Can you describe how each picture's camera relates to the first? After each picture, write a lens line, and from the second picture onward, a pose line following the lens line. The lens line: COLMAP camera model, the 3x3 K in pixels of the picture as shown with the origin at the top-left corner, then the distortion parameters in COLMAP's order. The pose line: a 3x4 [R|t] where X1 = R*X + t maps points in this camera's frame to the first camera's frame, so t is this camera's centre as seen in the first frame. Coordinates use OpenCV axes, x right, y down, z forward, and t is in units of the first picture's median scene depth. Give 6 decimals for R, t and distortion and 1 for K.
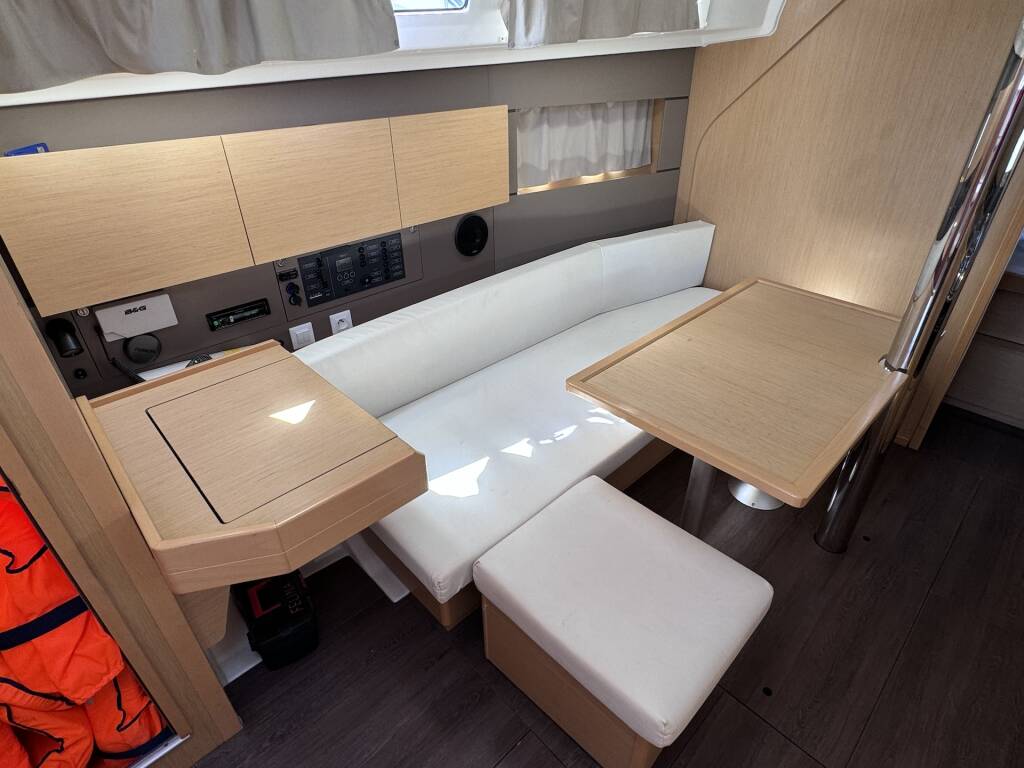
lens RADIAL K [[543.3, 0, 510.0], [0, 543.3, 384.6], [0, 0, 1]] dist [-0.001493, 0.000072]
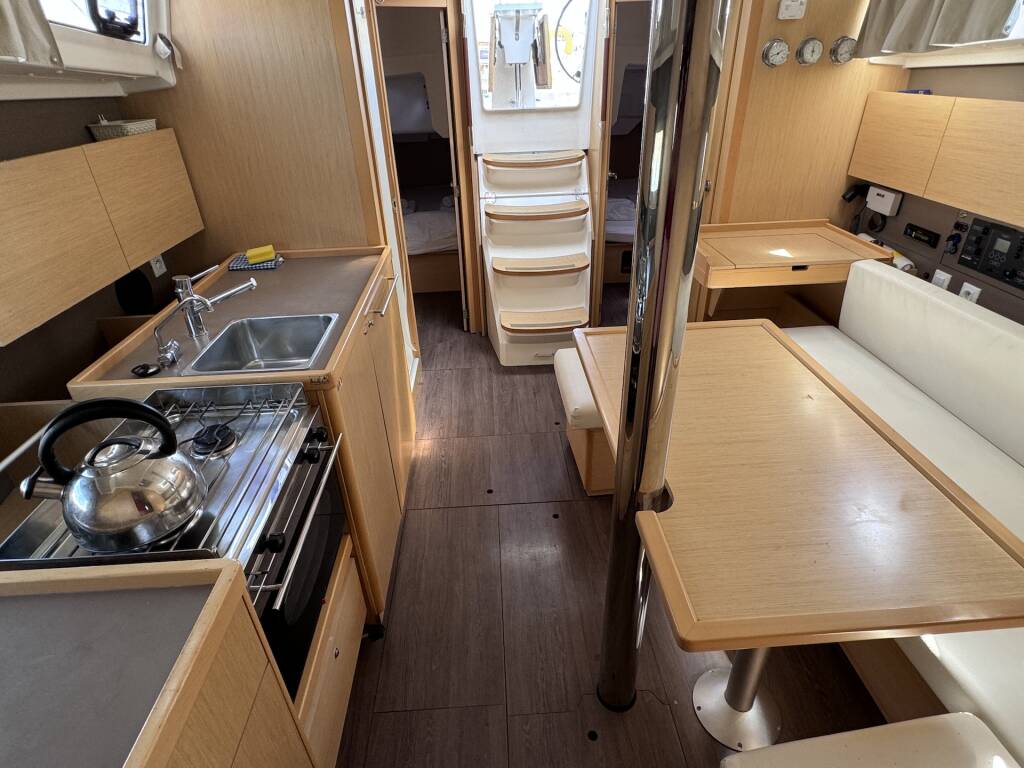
lens RADIAL K [[543.3, 0, 508.1], [0, 543.3, 381.6], [0, 0, 1]] dist [-0.001493, 0.000072]
pose [[-0.665774, 0.412516, -0.621753, 1.094755], [-0.343876, 0.569874, 0.746319, -0.541914], [0.662189, 0.710686, -0.237553, 0.856865]]
